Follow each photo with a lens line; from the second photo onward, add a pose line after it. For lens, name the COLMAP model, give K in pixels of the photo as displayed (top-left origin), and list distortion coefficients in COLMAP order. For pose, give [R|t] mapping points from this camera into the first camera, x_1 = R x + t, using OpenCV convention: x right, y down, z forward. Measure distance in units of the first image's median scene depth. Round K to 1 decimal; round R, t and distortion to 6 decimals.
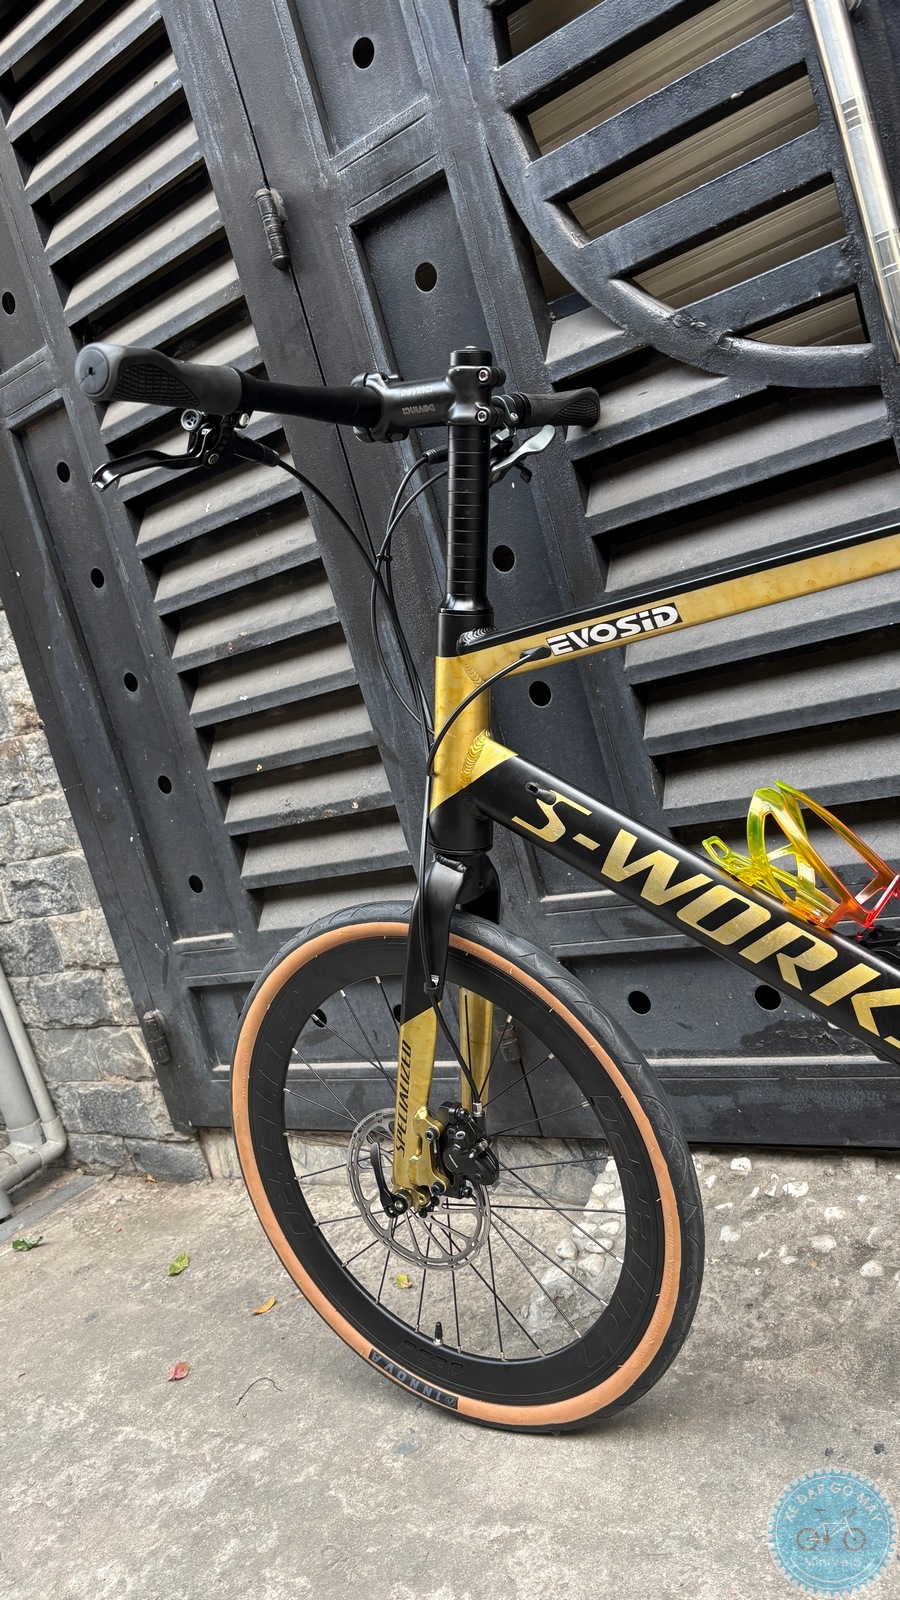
lens RADIAL K [[1219.4, 0, 449.5], [0, 1219.4, 787.9], [0, 0, 1]] dist [0.040688, -0.061707]
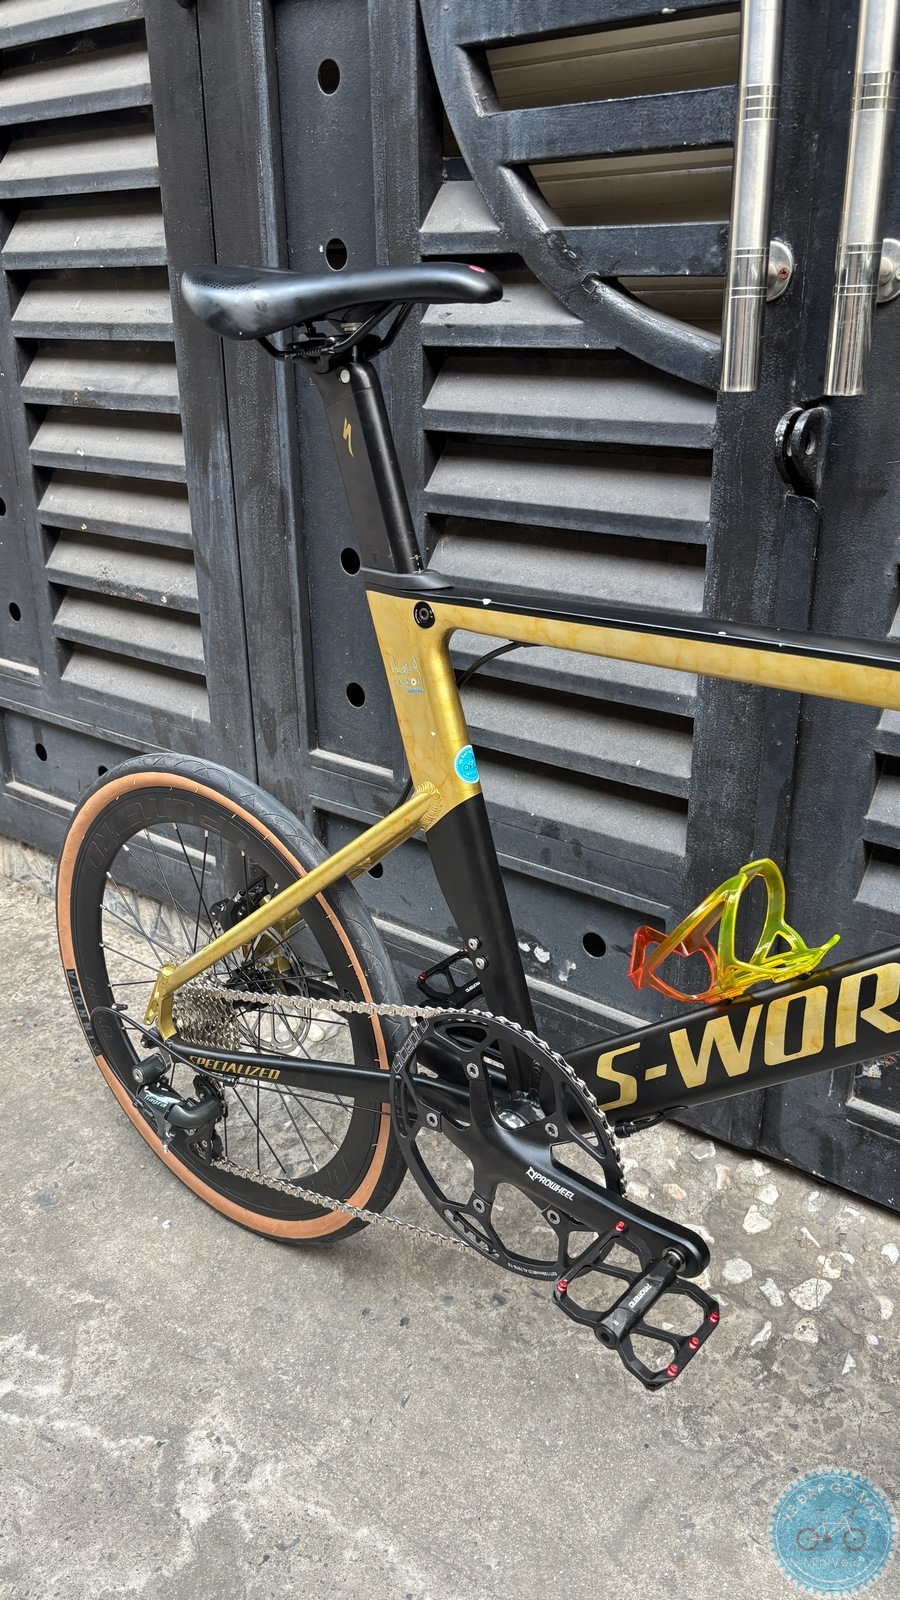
lens RADIAL K [[1219.4, 0, 423.1], [0, 1219.4, 786.9], [0, 0, 1]] dist [0.040688, -0.061707]
pose [[0.965766, 0.252354, 0.060115, 0.127554], [-0.259153, 0.928101, 0.267337, -0.200573], [0.011671, -0.273763, 0.961726, 0.003104]]
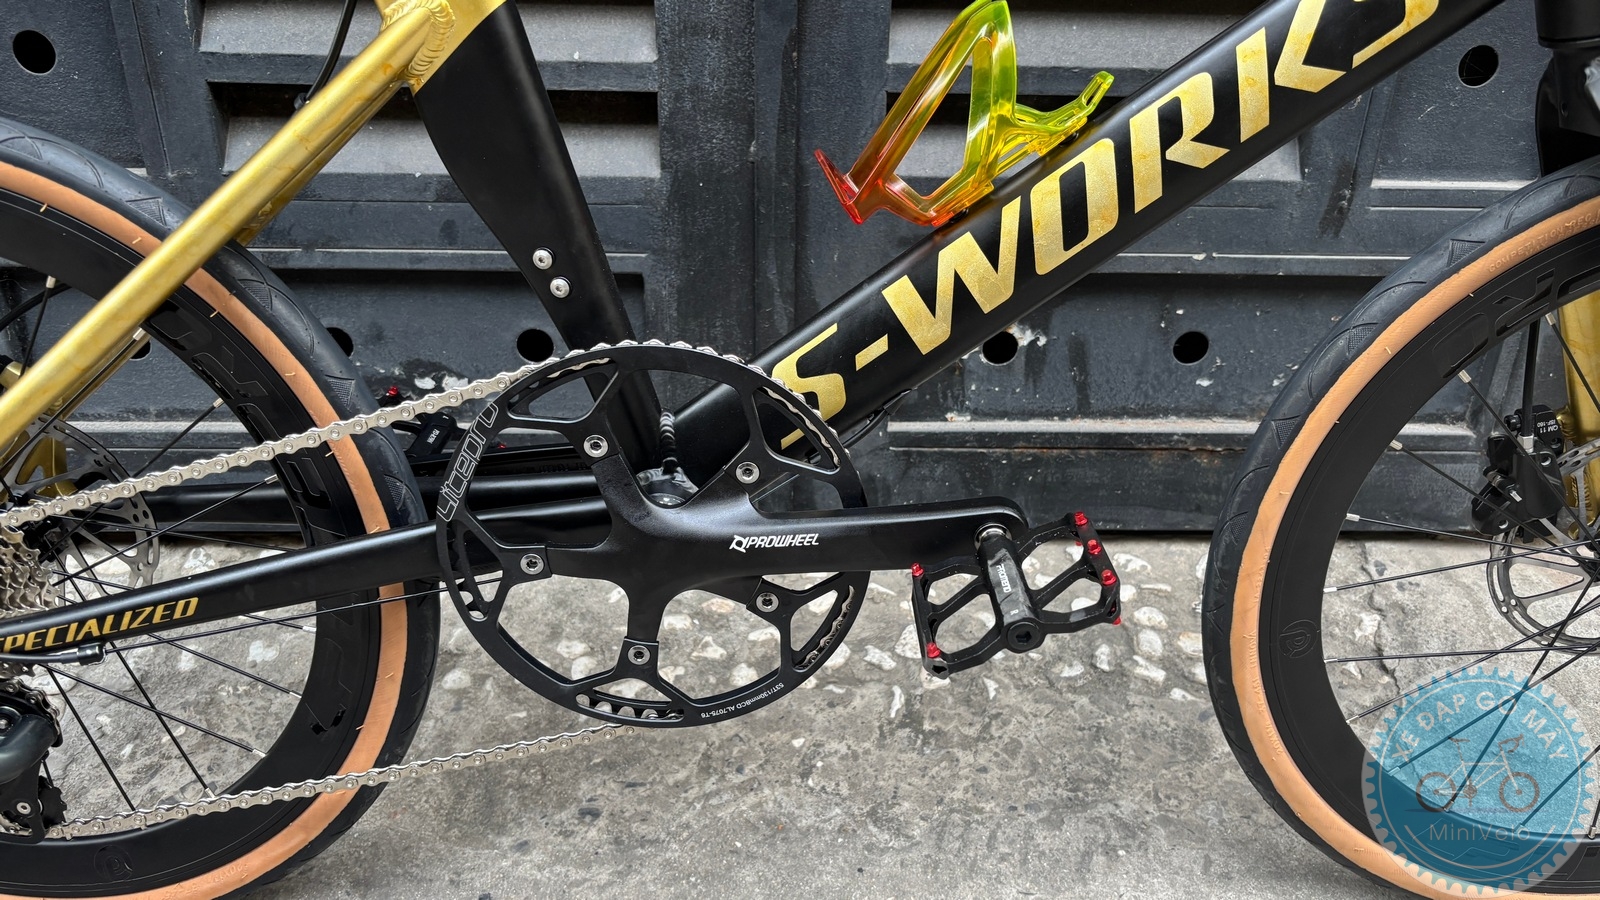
lens RADIAL K [[1219.4, 0, 818.6], [0, 1219.4, 459.8], [0, 0, 1]] dist [0.040688, -0.061707]
pose [[0.748628, -0.009505, 0.662923, -0.013685], [-0.161596, 0.967126, 0.196354, 0.046569], [-0.642996, -0.254121, 0.722481, 0.264621]]
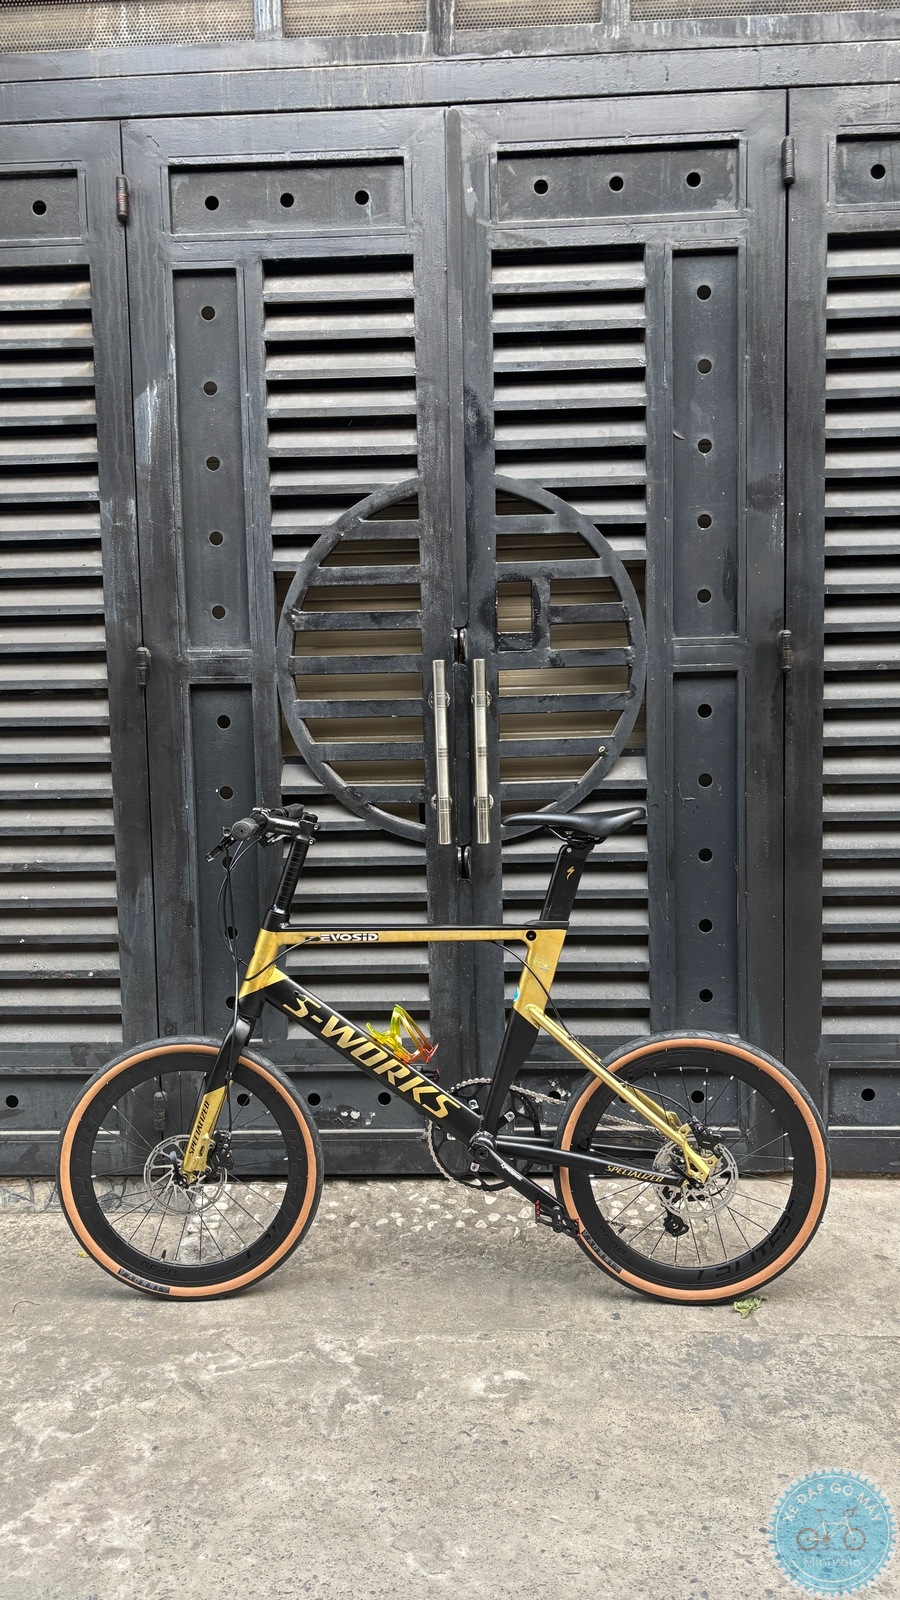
lens RADIAL K [[1219.4, 0, 444.9], [0, 1219.4, 790.9], [0, 0, 1]] dist [0.040688, -0.061707]
pose [[0.803146, 0.219533, 0.553861, -0.836989], [-0.142833, 0.973474, -0.178735, 0.000257], [-0.578408, 0.064441, 0.813198, -0.858453]]
